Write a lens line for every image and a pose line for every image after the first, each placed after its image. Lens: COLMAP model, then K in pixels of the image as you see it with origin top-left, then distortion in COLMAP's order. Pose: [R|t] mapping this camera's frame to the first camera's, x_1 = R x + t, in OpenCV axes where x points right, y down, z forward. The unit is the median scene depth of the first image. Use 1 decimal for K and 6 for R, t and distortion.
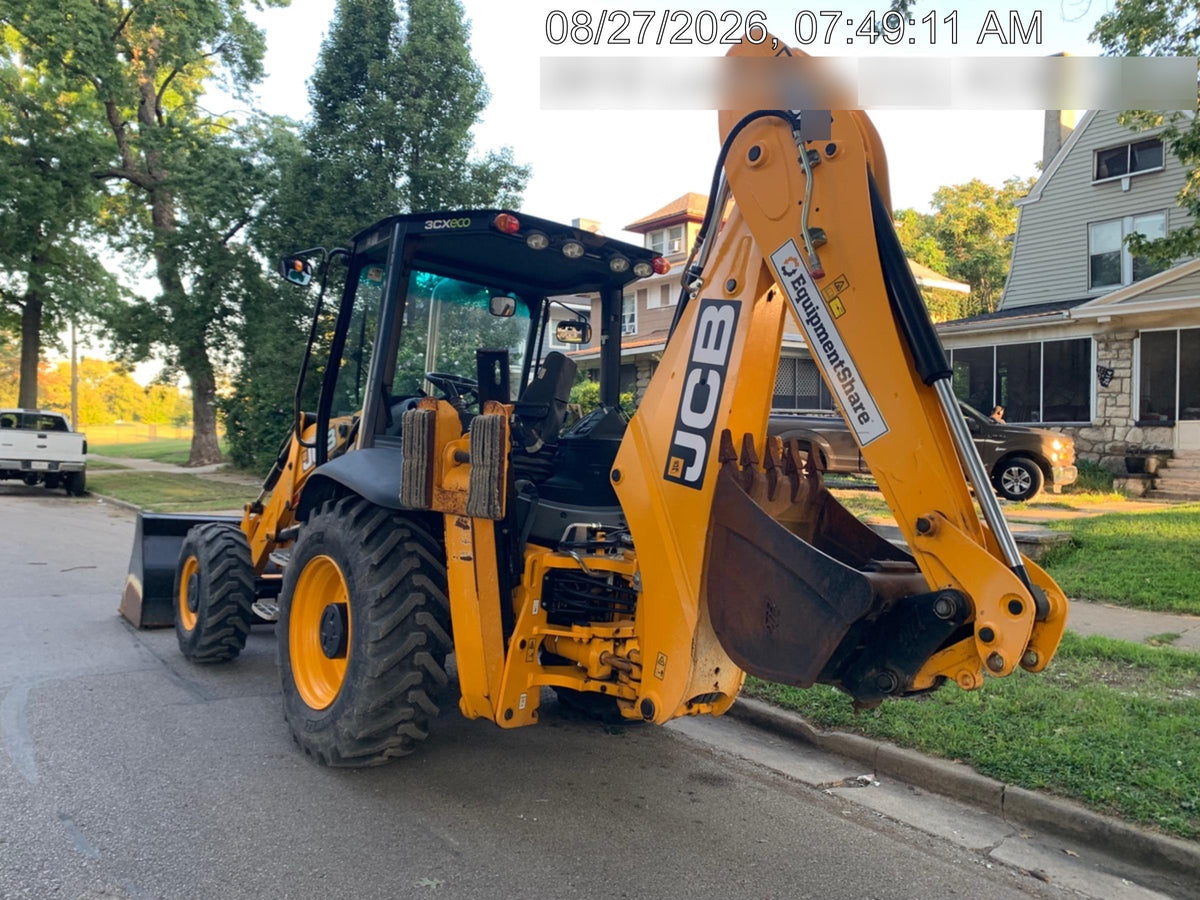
lens RADIAL K [[902.4, 0, 600.0], [0, 902.4, 450.0], [0, 0, 1]] dist [0.010191, -0.006967]
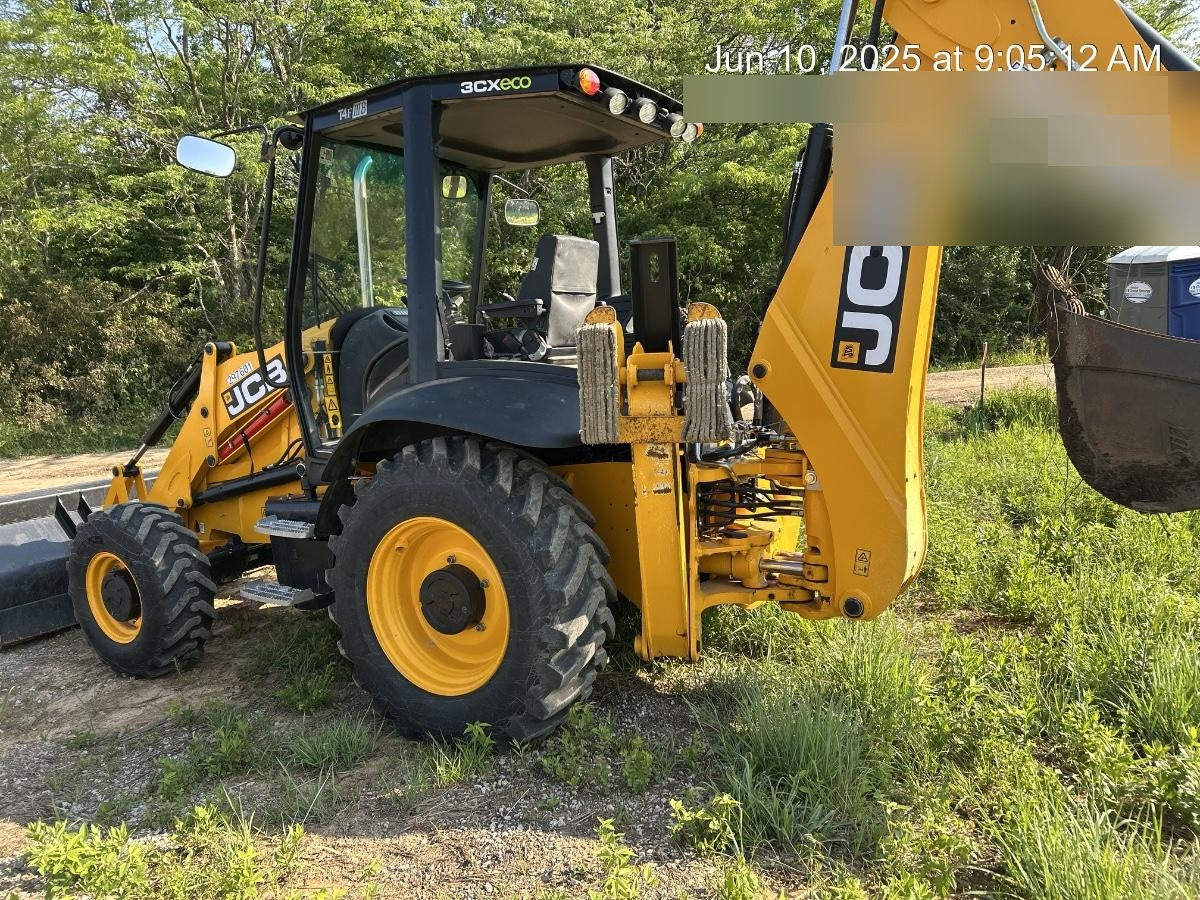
lens RADIAL K [[902.4, 0, 600.0], [0, 902.4, 450.0], [0, 0, 1]] dist [0.010191, -0.006967]
pose [[0.928463, -0.171738, 0.329337, -0.474070], [0.121038, 0.978180, 0.168861, -0.069727], [-0.351150, -0.116919, 0.928991, 0.223838]]
